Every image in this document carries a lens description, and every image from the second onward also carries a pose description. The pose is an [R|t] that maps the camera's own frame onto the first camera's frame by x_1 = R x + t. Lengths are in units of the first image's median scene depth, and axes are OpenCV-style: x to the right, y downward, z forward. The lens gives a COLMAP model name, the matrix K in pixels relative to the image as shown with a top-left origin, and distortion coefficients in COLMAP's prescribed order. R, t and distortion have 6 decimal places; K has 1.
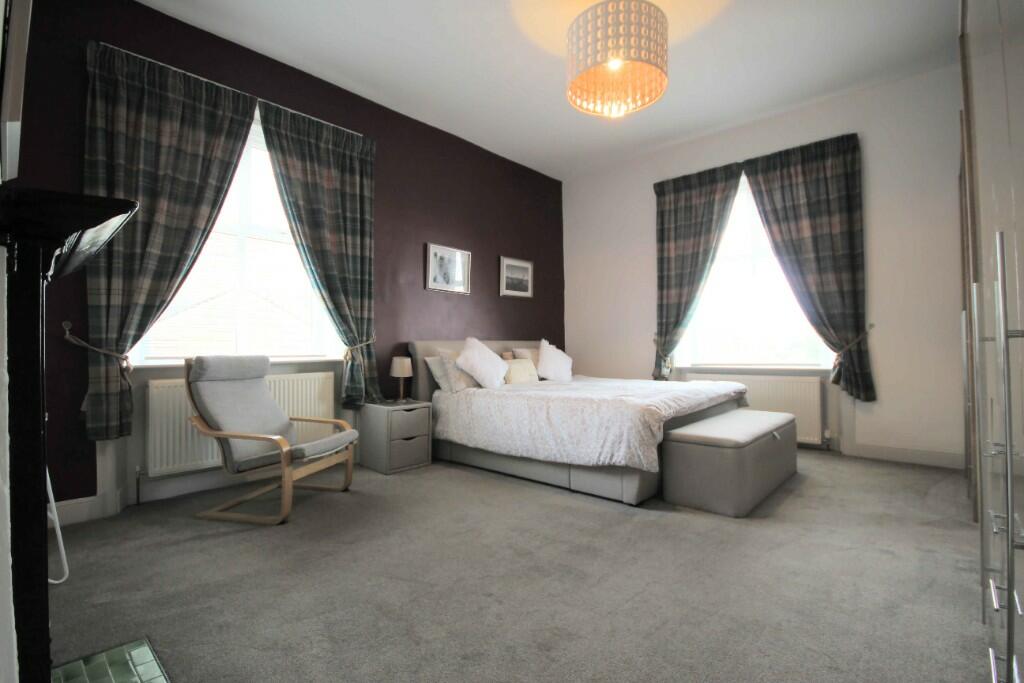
lens RADIAL K [[473.4, 0, 512.0], [0, 473.4, 341.5], [0, 0, 1]] dist [0.000739, -0.000007]
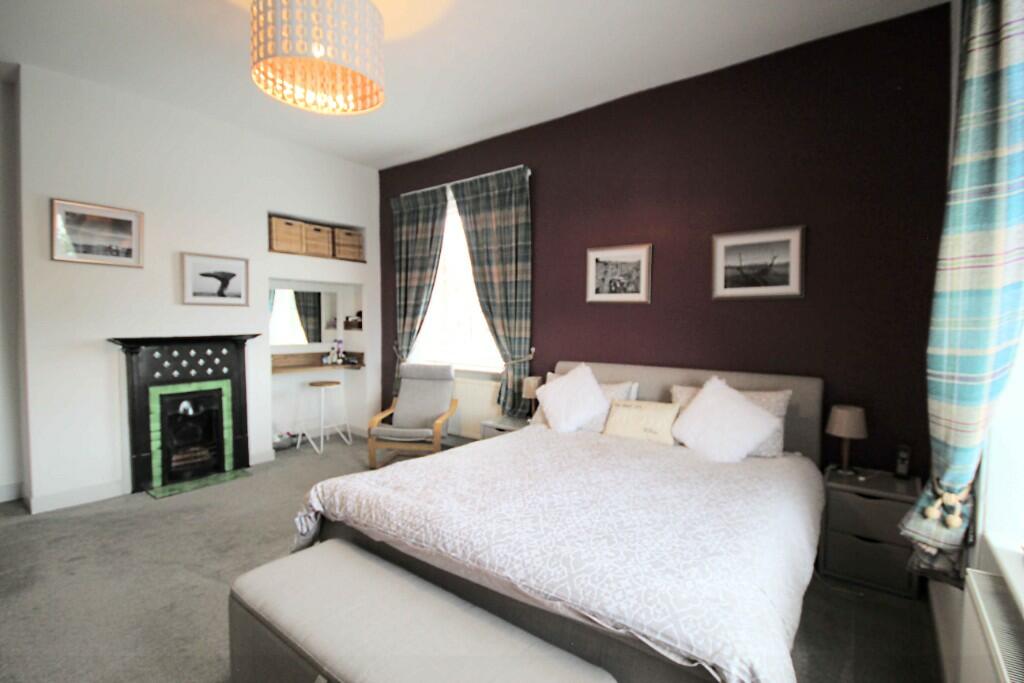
lens RADIAL K [[473.4, 0, 512.0], [0, 473.4, 341.5], [0, 0, 1]] dist [0.000739, -0.000007]
pose [[0.077010, 0.062285, -0.995083, 0.778851], [0.010368, 0.997943, 0.063267, -0.109589], [0.996976, -0.015190, 0.076206, 0.905151]]
